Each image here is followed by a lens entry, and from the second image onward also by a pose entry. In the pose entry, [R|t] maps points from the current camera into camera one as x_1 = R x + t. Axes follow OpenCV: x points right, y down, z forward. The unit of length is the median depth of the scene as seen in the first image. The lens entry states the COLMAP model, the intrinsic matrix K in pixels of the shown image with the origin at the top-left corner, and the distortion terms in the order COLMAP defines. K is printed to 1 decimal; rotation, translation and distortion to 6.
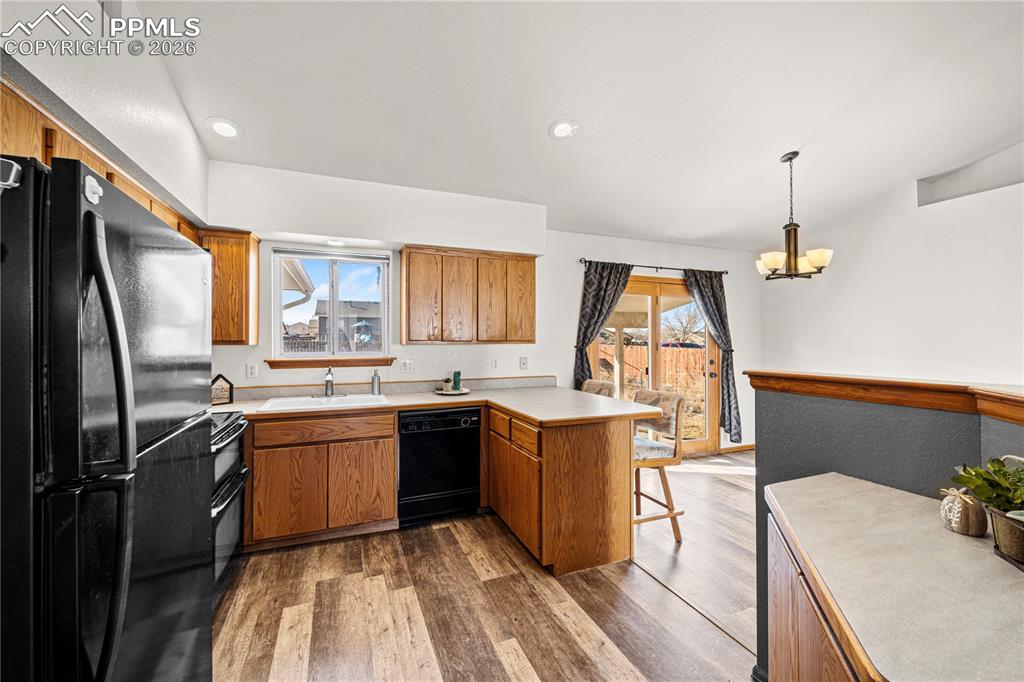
lens RADIAL K [[412.4, 0, 509.2], [0, 412.4, 336.9], [0, 0, 1]] dist [-0.000015, -0.000431]
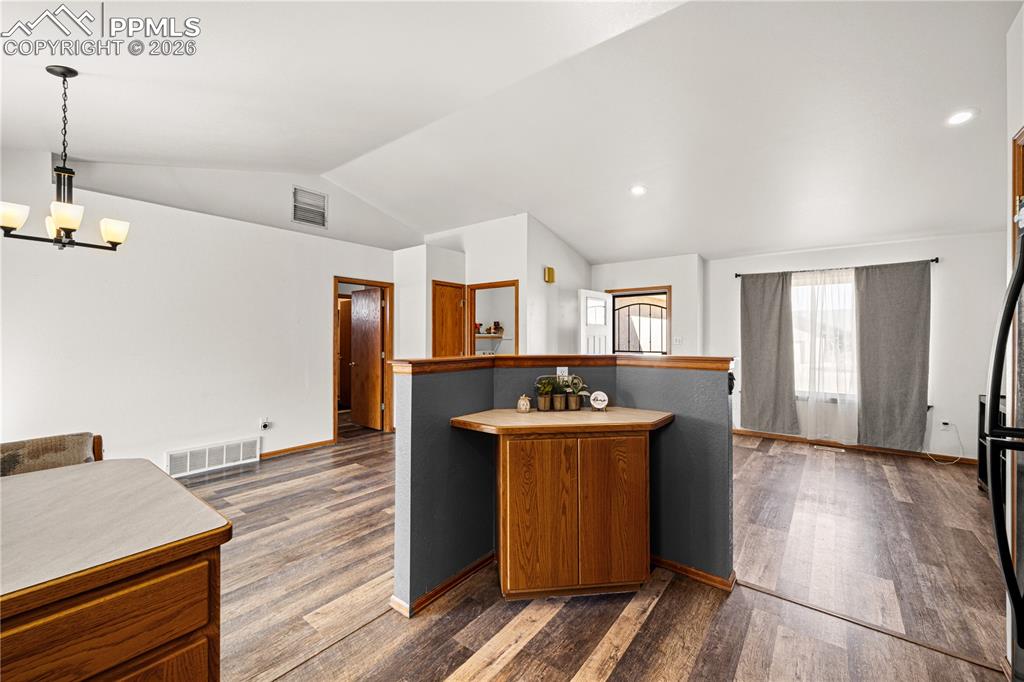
lens RADIAL K [[412.4, 0, 509.2], [0, 412.4, 336.9], [0, 0, 1]] dist [-0.000015, -0.000431]
pose [[-0.504966, -0.000067, 0.863139, -0.270679], [-0.008442, 0.999953, -0.004861, 0.008482], [-0.863098, -0.009741, -0.504943, 0.632214]]
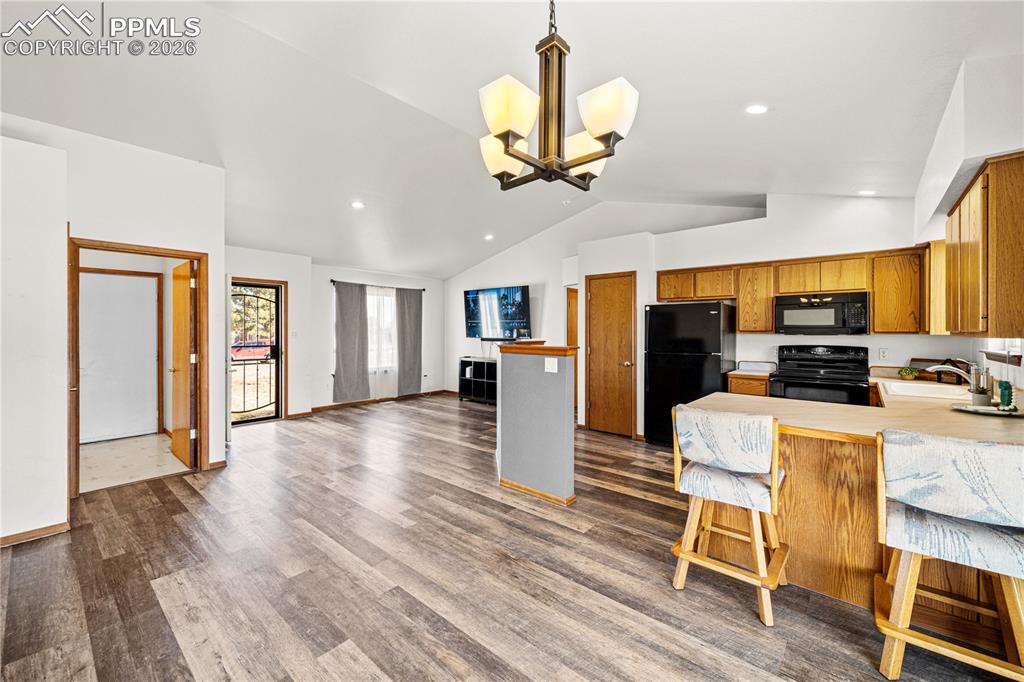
lens RADIAL K [[412.4, 0, 509.2], [0, 412.4, 336.9], [0, 0, 1]] dist [-0.000015, -0.000431]
pose [[-0.886456, 0.006114, -0.462772, 0.830284], [0.002683, 0.999964, 0.008072, 0.009941], [0.462805, 0.005914, -0.886440, 1.209495]]
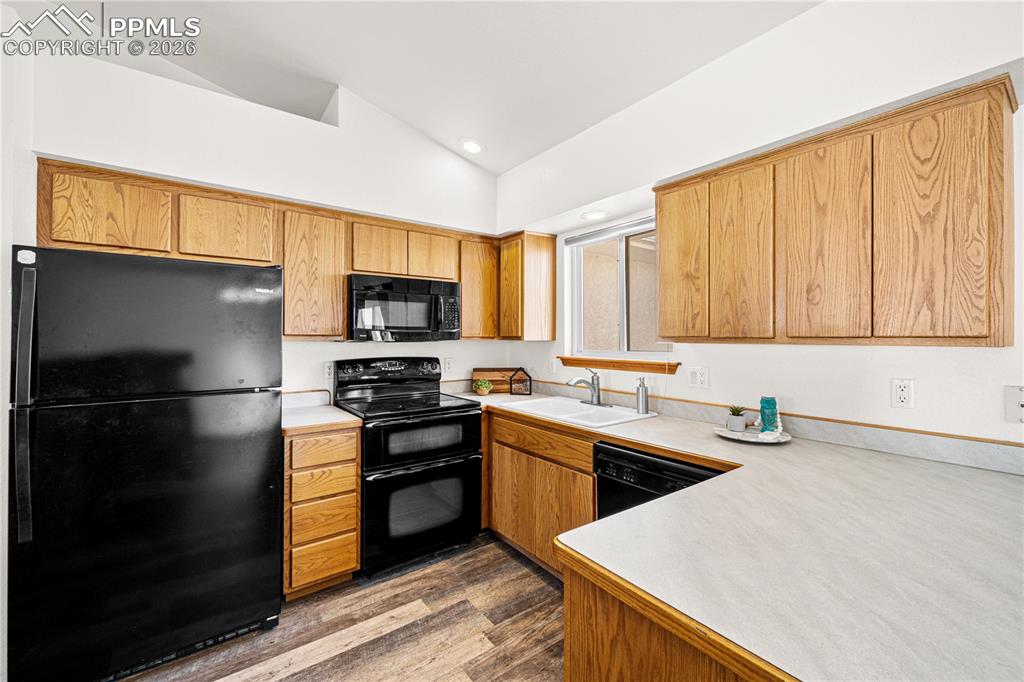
lens RADIAL K [[415.2, 0, 503.1], [0, 415.2, 334.9], [0, 0, 1]] dist [0.001172, -0.000174]
pose [[0.241396, -0.002858, -0.970423, 0.297943], [0.005578, 0.999983, -0.001558, 0.005570], [0.970411, -0.005037, 0.241408, 0.568637]]
